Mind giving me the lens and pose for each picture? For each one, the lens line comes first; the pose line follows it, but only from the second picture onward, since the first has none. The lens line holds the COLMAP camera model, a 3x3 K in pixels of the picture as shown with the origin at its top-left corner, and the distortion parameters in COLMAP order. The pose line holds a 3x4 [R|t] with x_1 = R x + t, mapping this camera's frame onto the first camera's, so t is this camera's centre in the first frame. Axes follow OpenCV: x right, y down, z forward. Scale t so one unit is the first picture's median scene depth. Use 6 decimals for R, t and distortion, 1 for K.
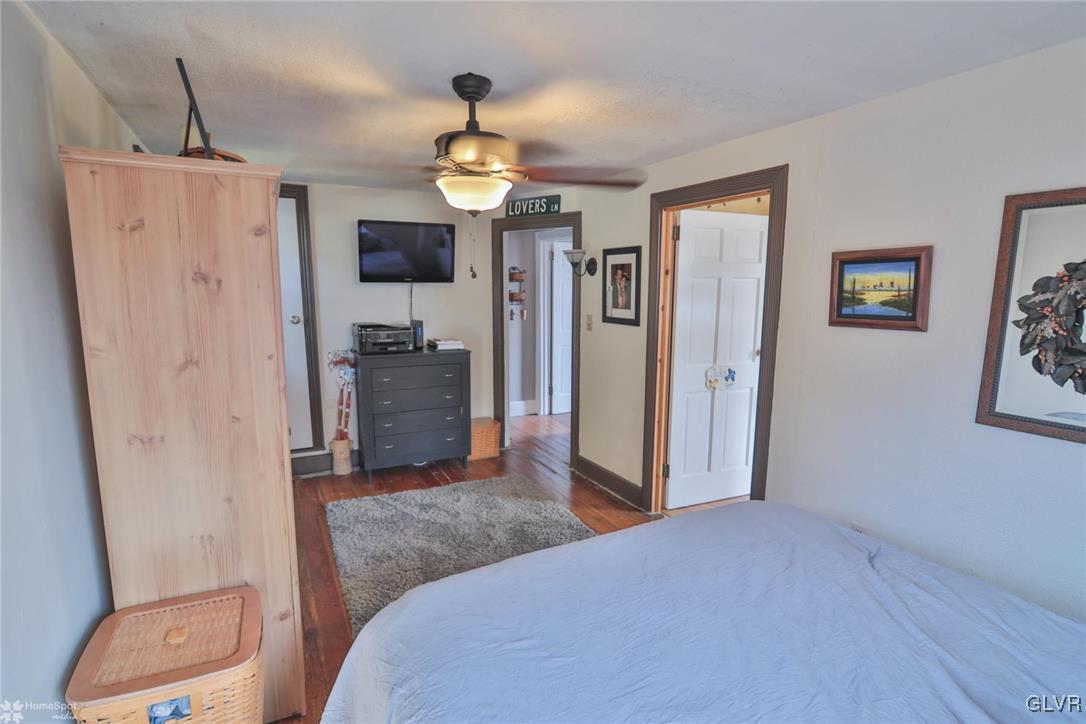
lens RADIAL K [[530.4, 0, 537.6], [0, 530.4, 371.4], [0, 0, 1]] dist [-0.019764, 0.001011]
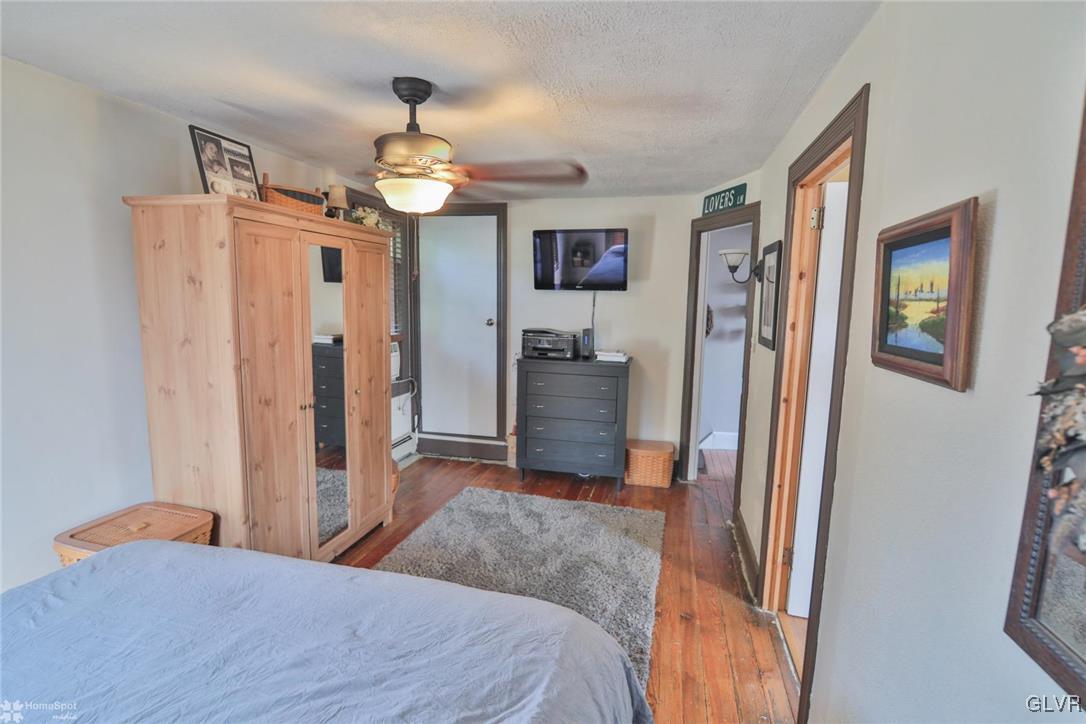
lens RADIAL K [[530.4, 0, 537.6], [0, 530.4, 371.4], [0, 0, 1]] dist [-0.019764, 0.001011]
pose [[0.752350, 0.103822, -0.650531, 0.403169], [-0.118969, 0.992679, 0.020837, -0.031804], [0.647932, 0.061716, 0.759194, 0.230002]]
